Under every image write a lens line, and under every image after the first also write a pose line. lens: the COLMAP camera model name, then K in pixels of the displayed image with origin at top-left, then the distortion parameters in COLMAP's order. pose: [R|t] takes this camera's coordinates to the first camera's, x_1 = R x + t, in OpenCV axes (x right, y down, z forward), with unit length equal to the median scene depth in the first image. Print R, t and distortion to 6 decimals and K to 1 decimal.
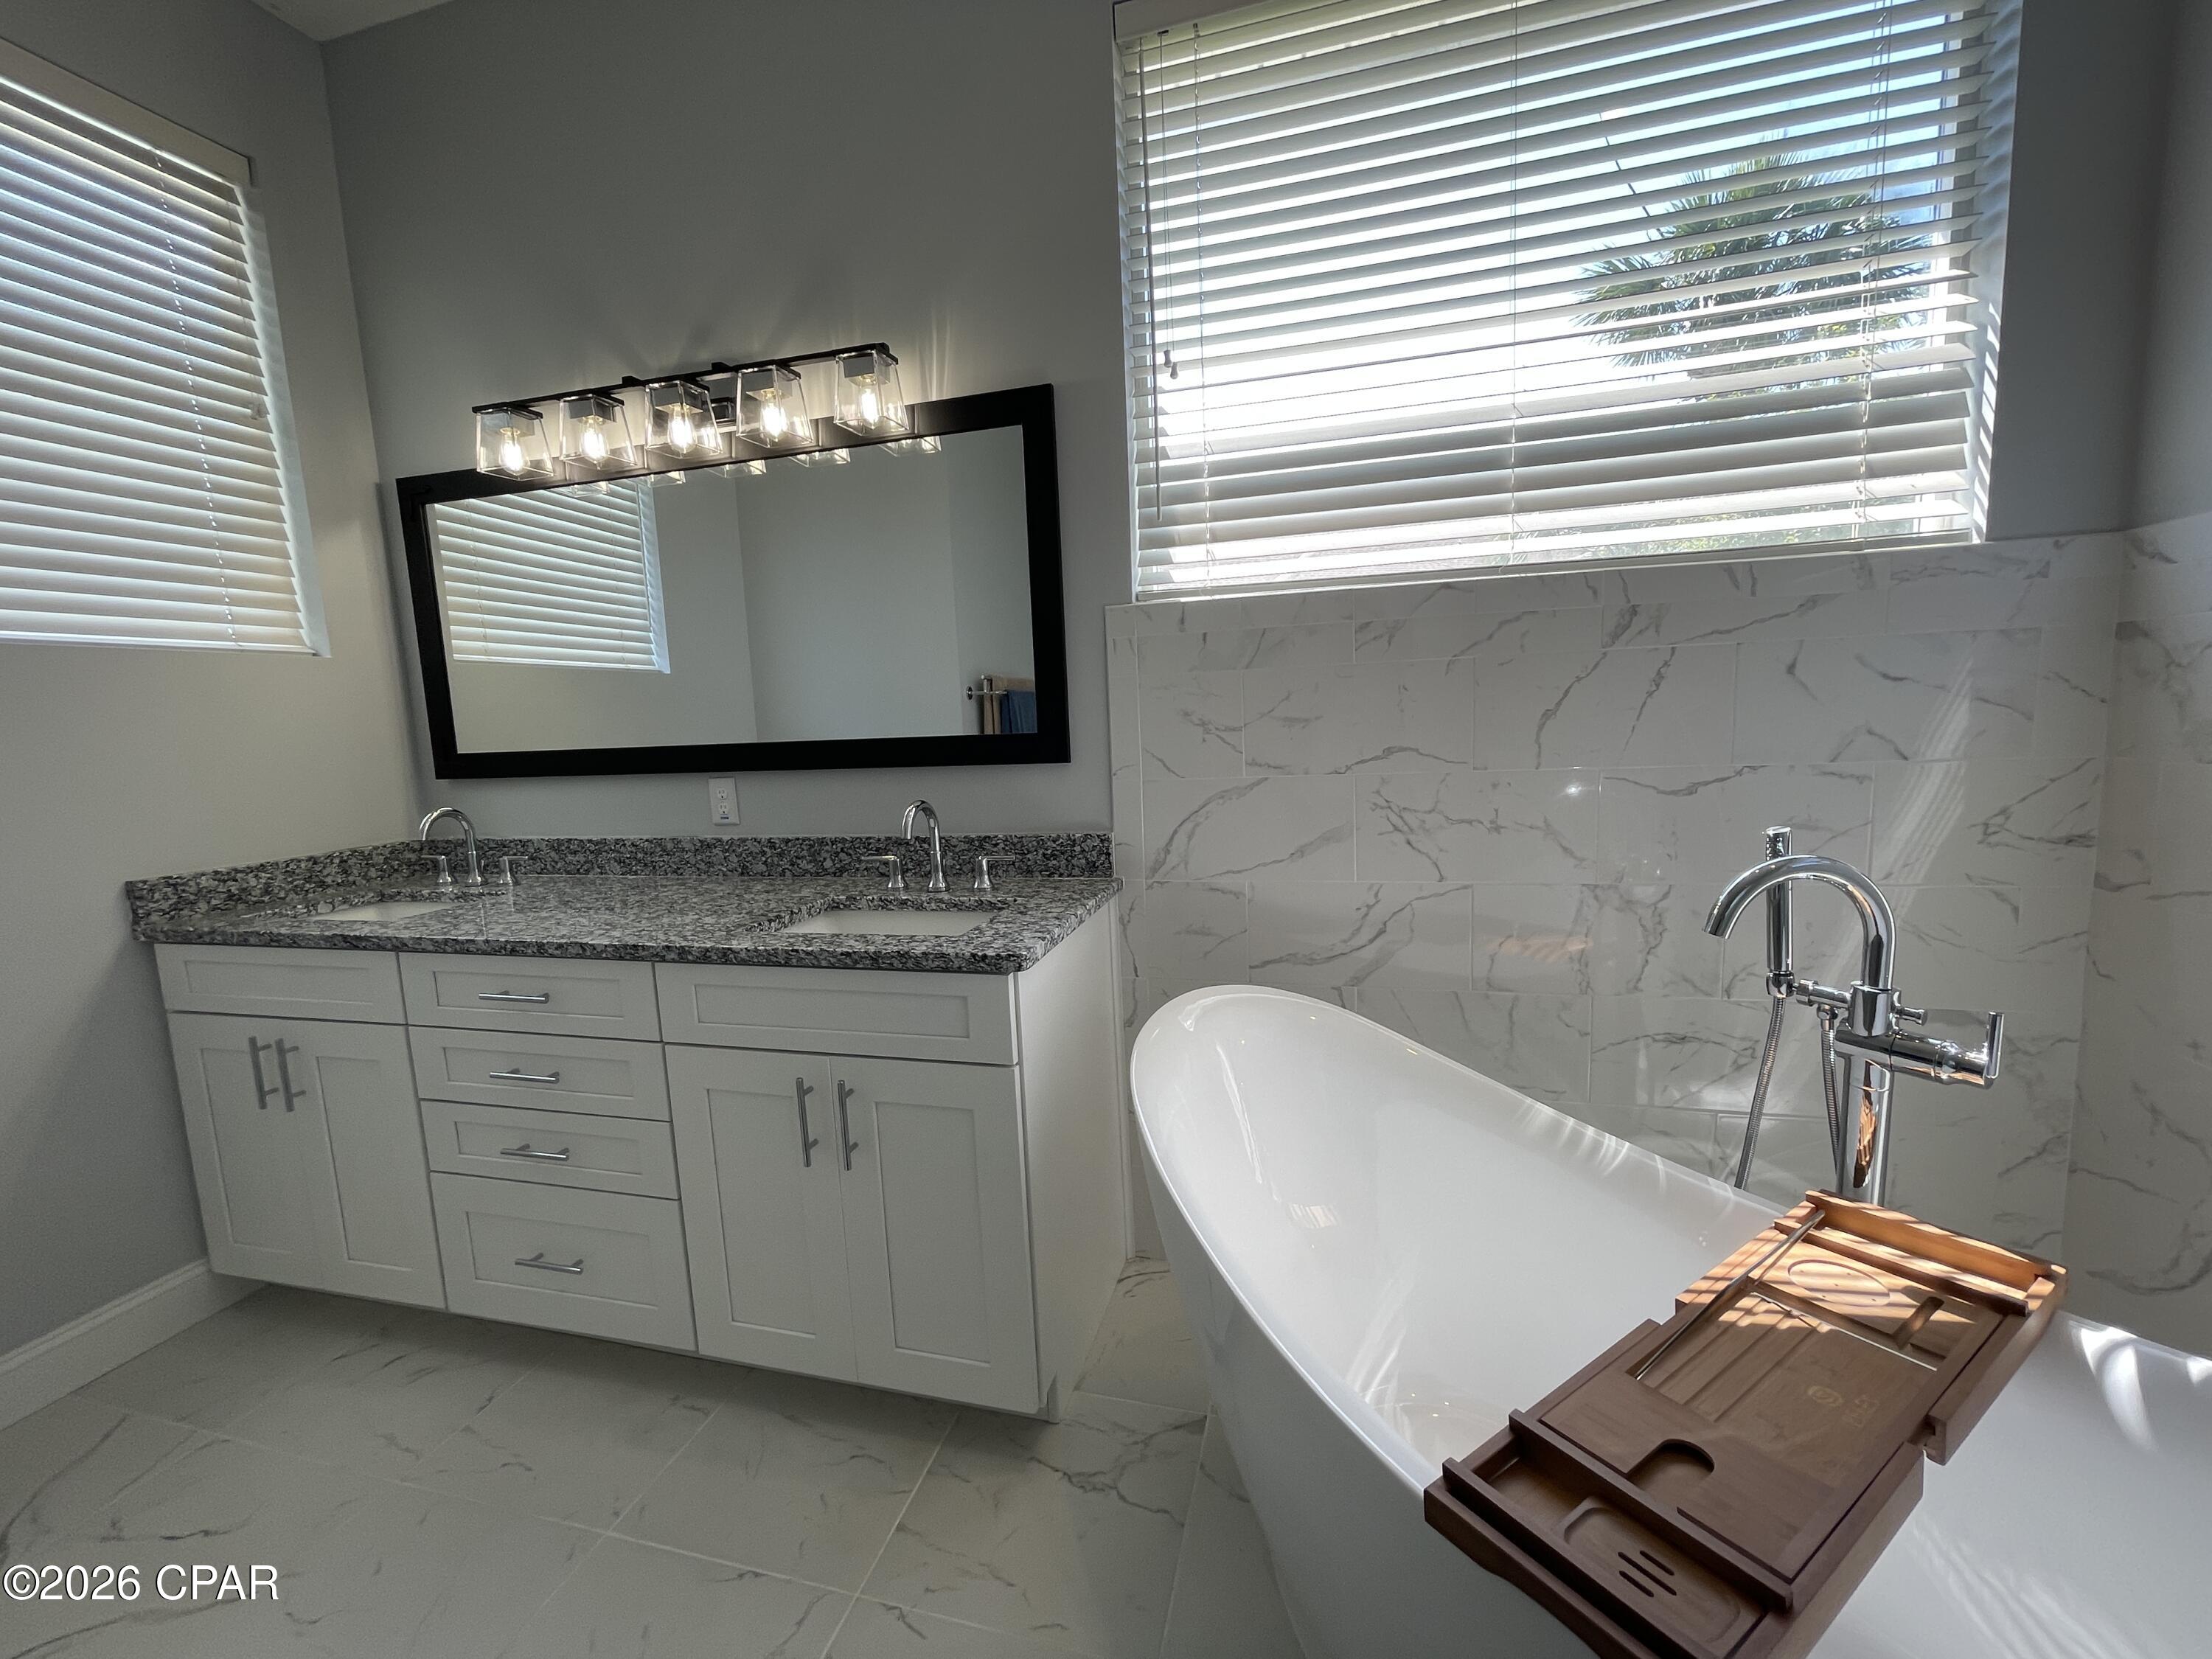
lens RADIAL K [[894.1, 0, 1099.6], [0, 894.1, 829.5], [0, 0, 1]] dist [-0.002469, -0.000935]
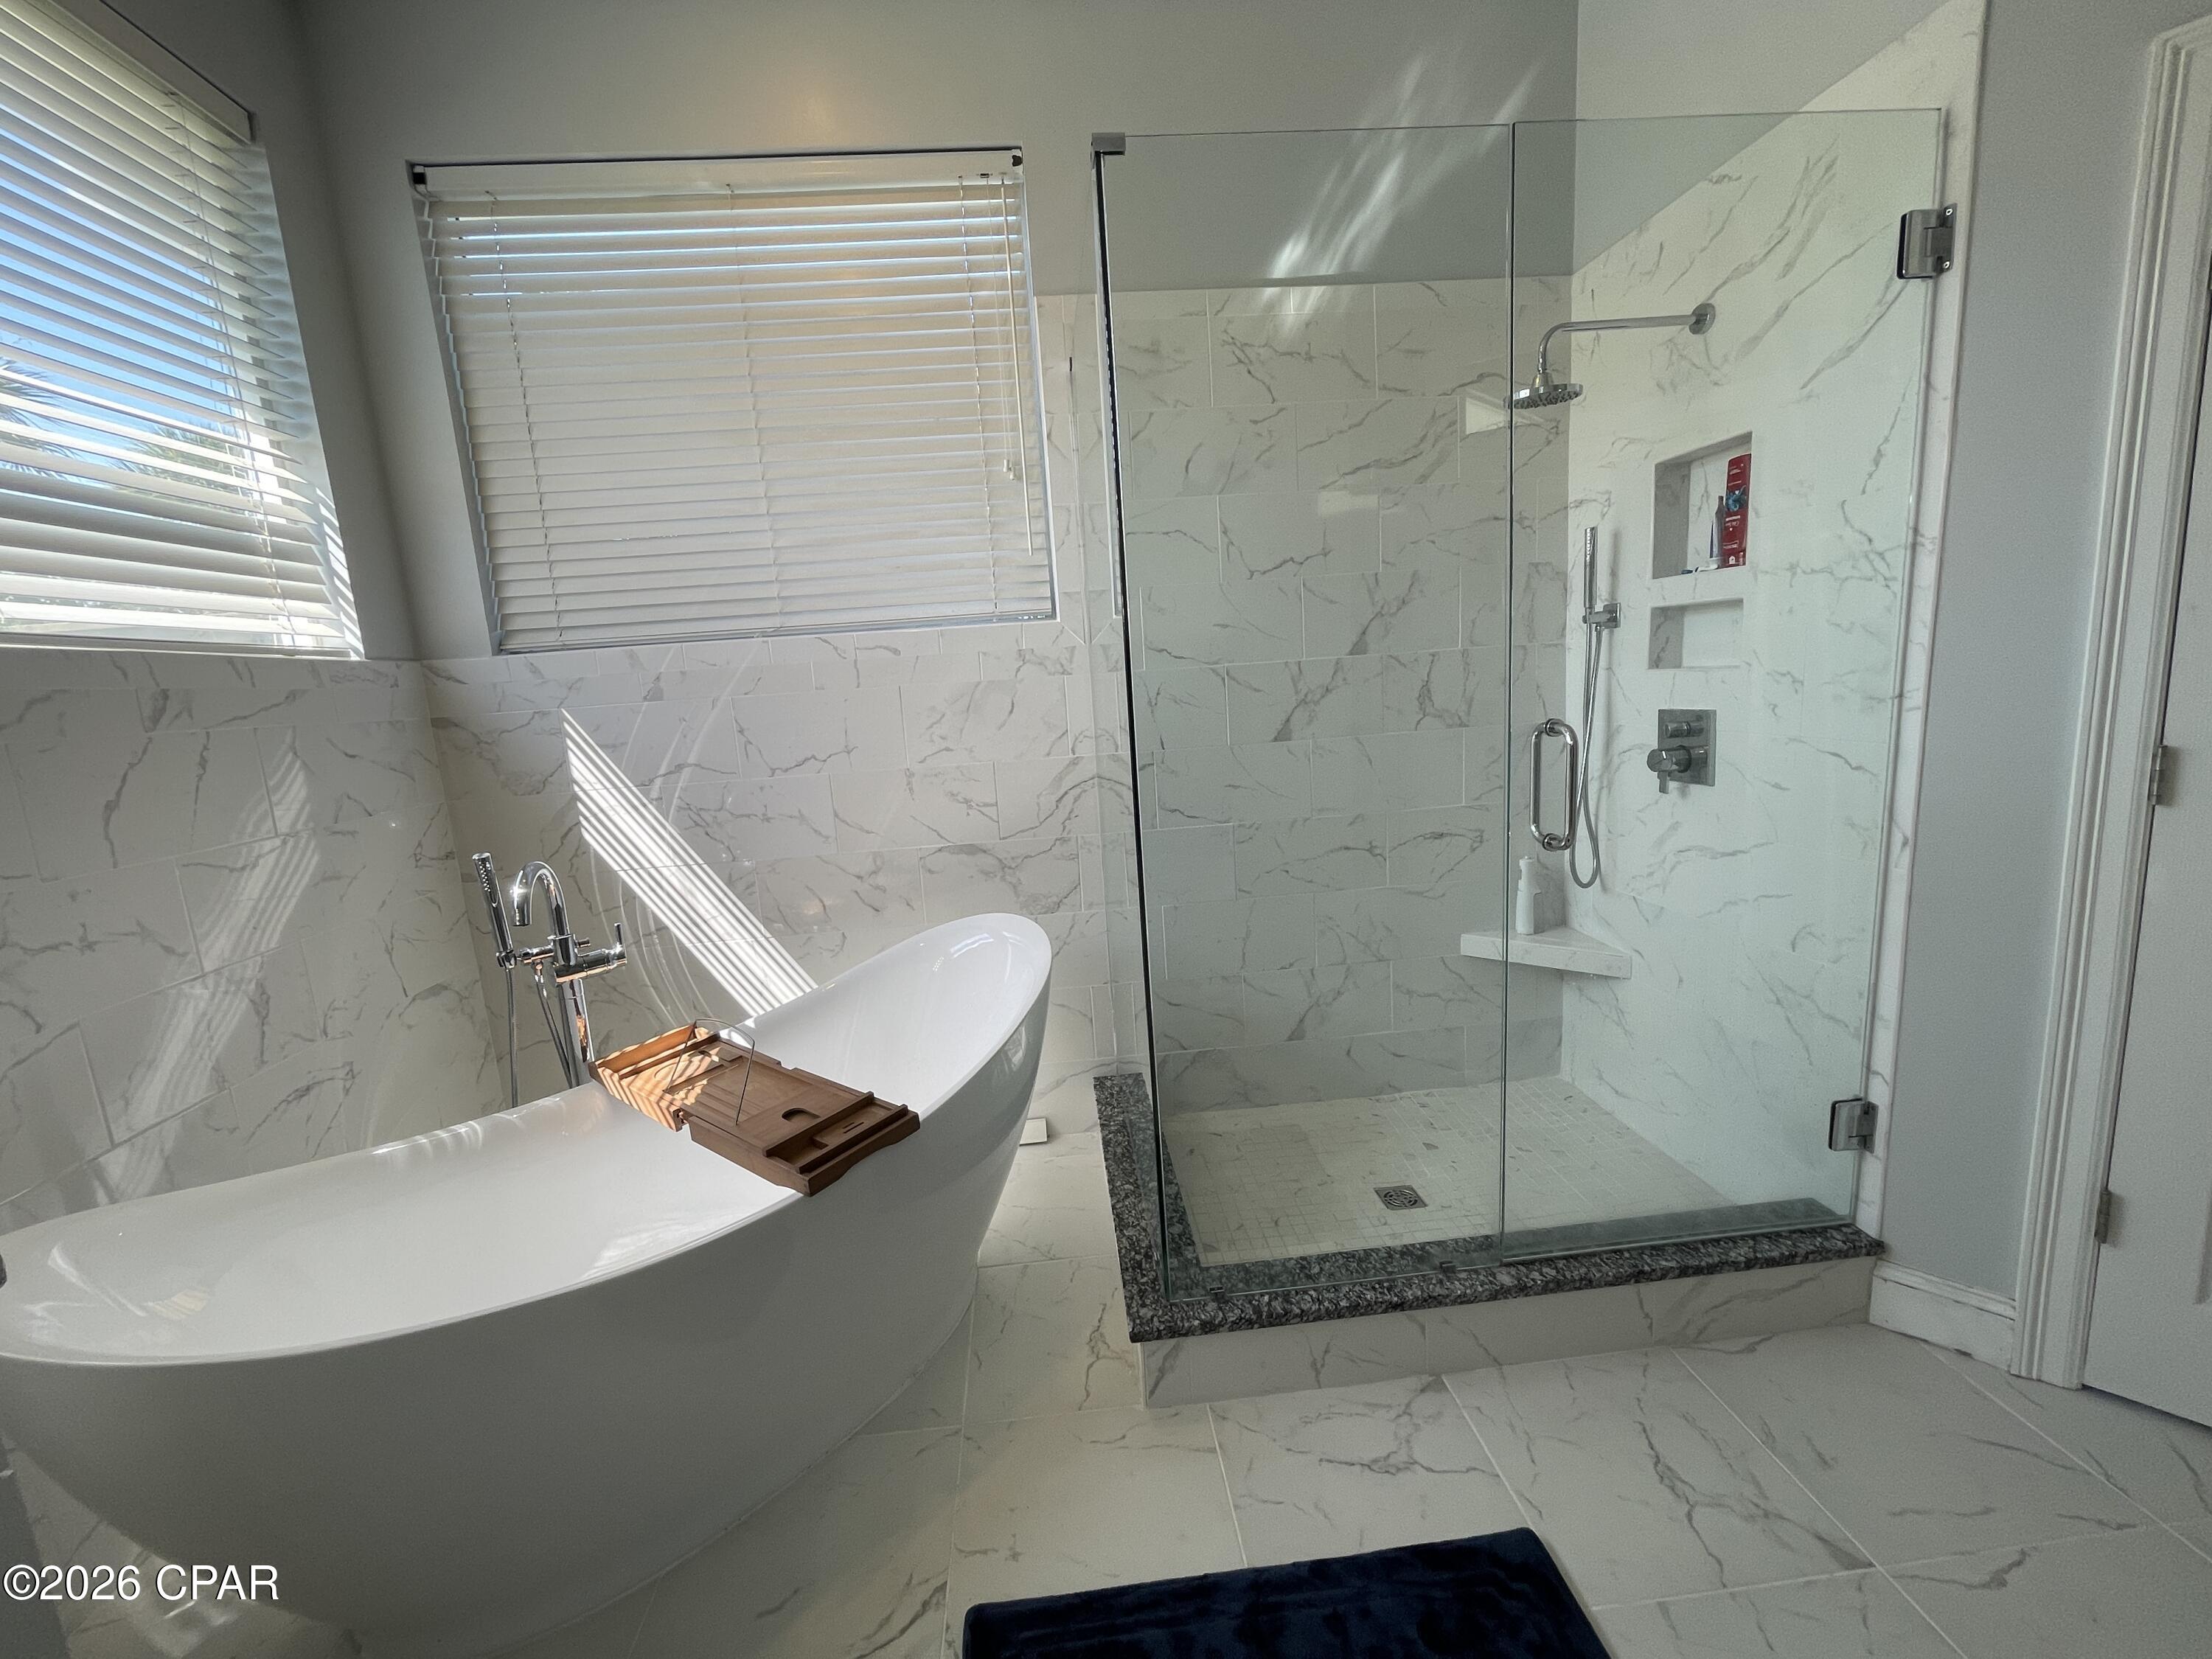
lens RADIAL K [[899.3, 0, 1101.7], [0, 899.3, 826.7], [0, 0, 1]] dist [-0.001927, 0.000727]
pose [[-0.339689, -0.090067, 0.936215, -0.718284], [0.198709, 0.966063, 0.165037, -0.065852], [-0.919307, 0.242096, -0.310264, 0.410004]]
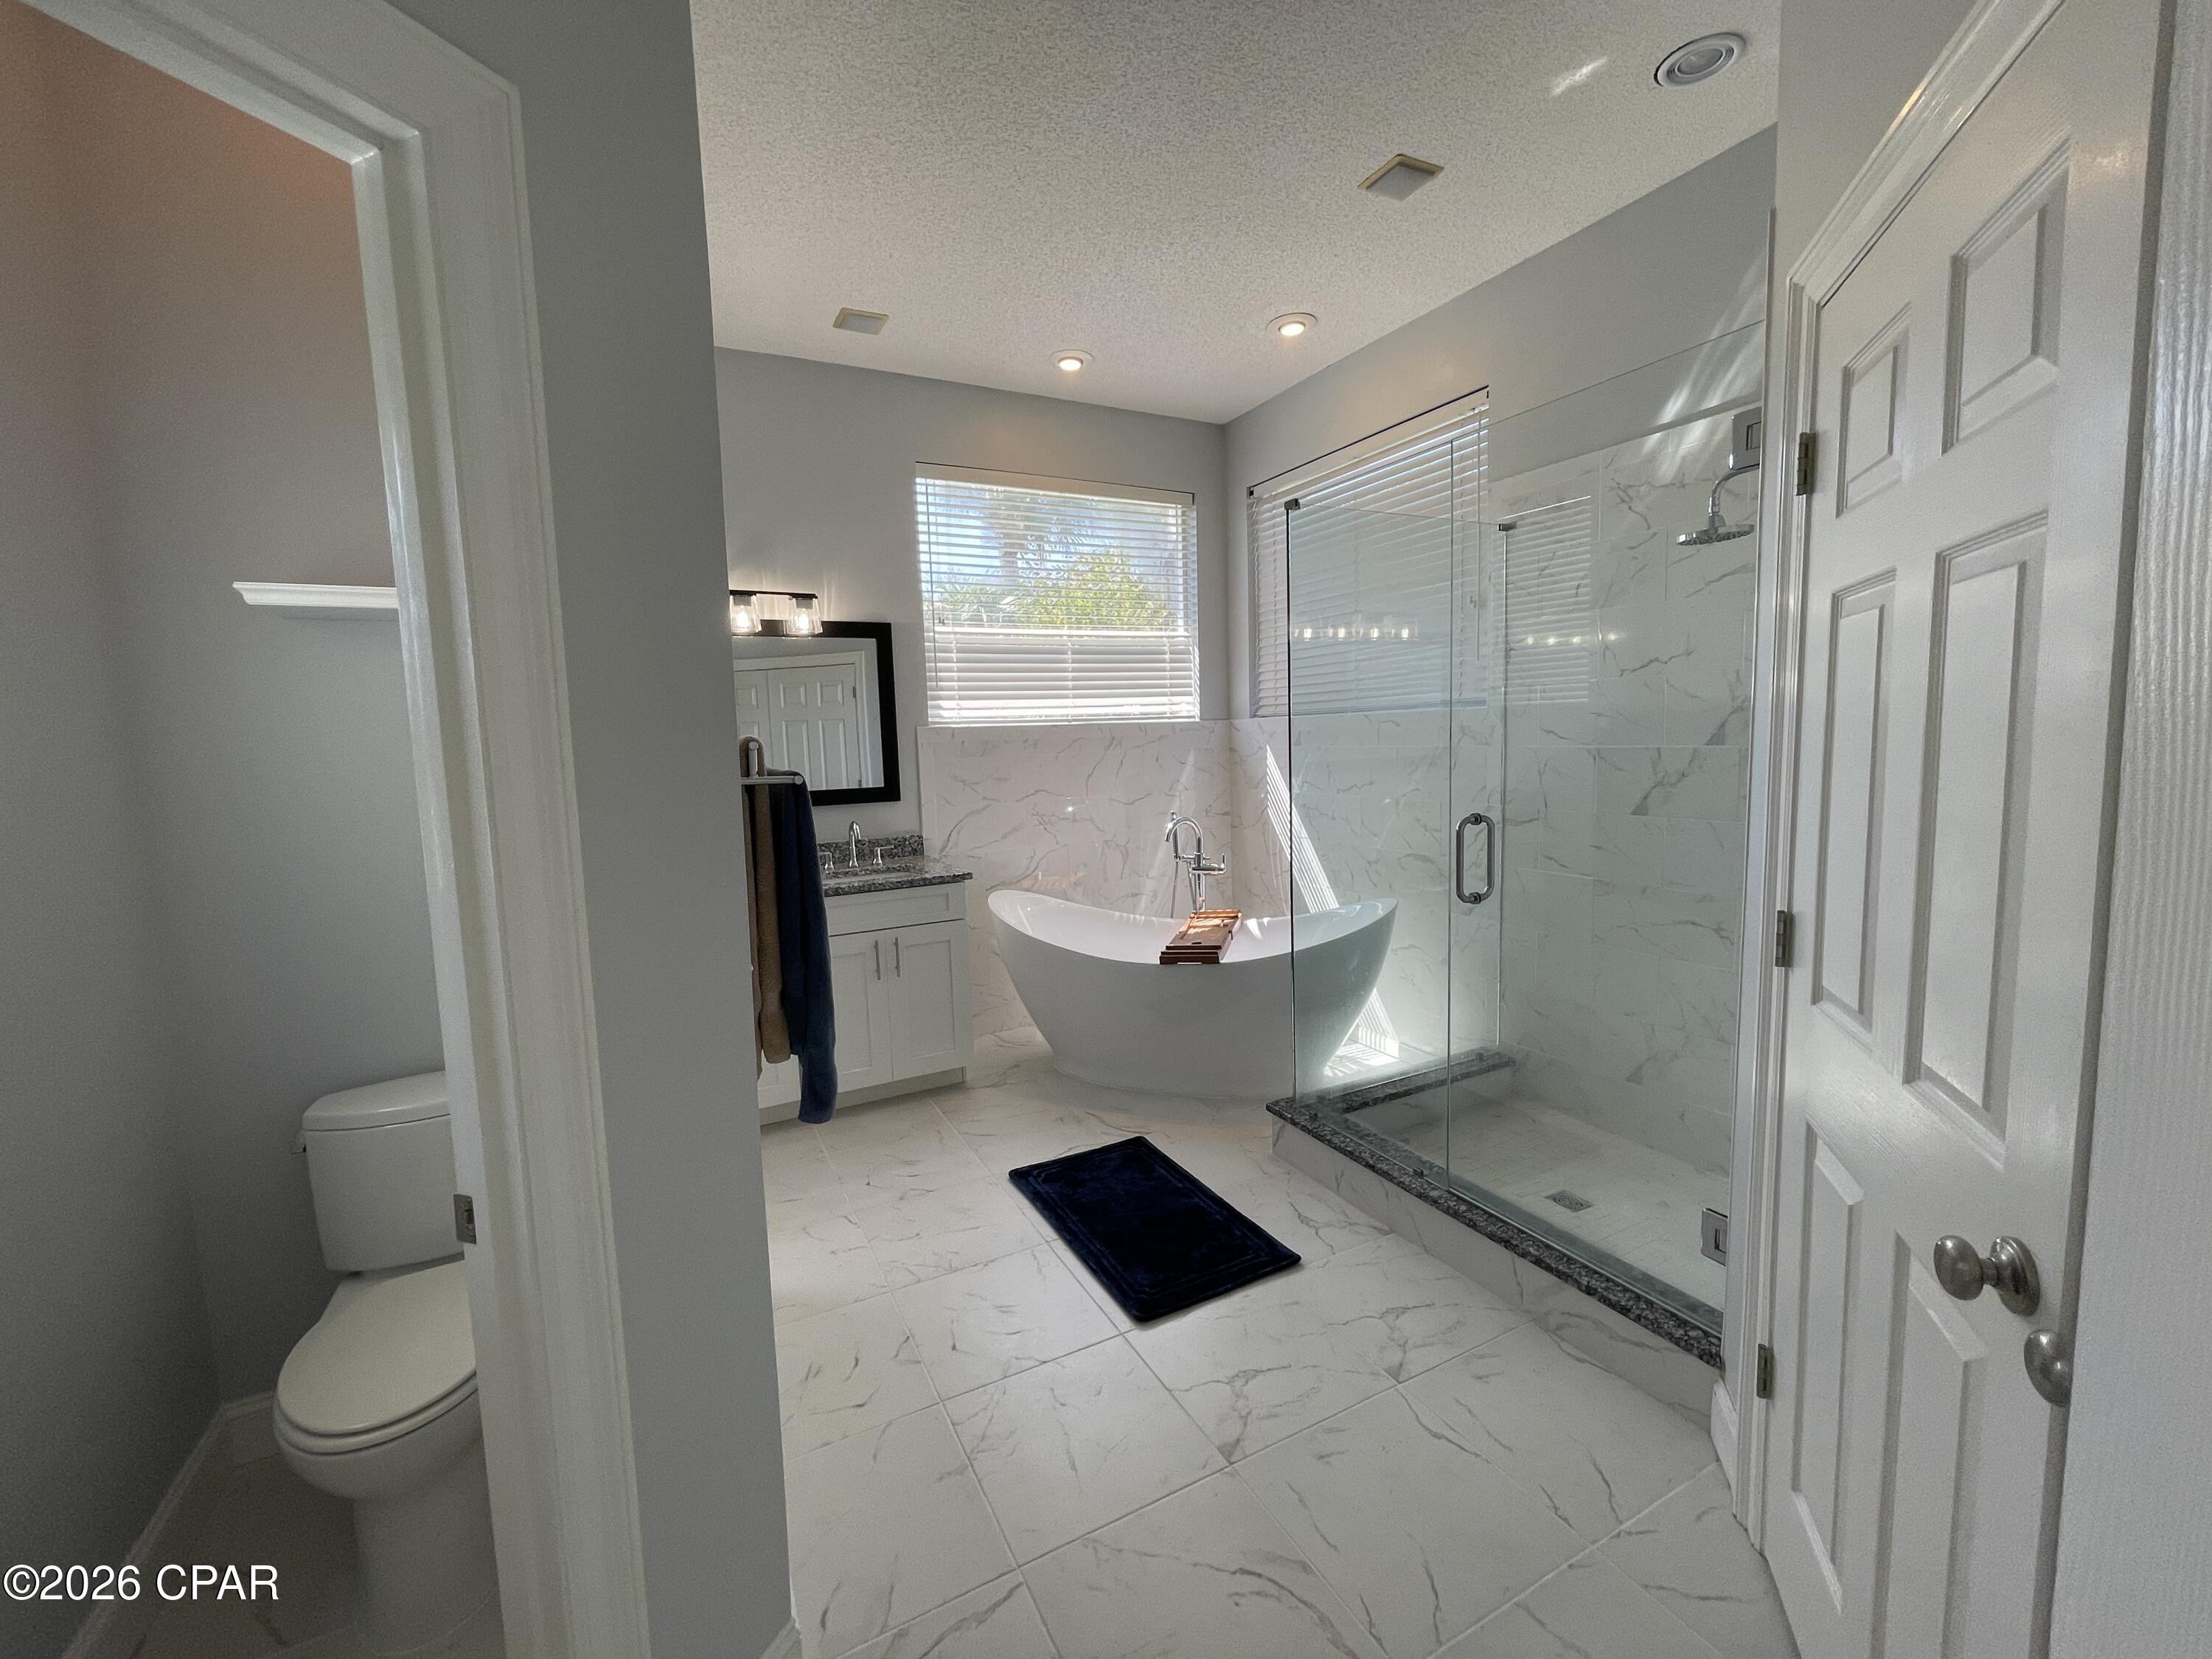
lens RADIAL K [[899.3, 0, 1101.7], [0, 899.3, 826.7], [0, 0, 1]] dist [-0.001927, 0.000727]
pose [[0.732765, -0.052055, 0.678488, -1.359533], [0.087259, 0.996026, -0.017823, 0.074454], [-0.674864, 0.072264, 0.734395, -1.017241]]
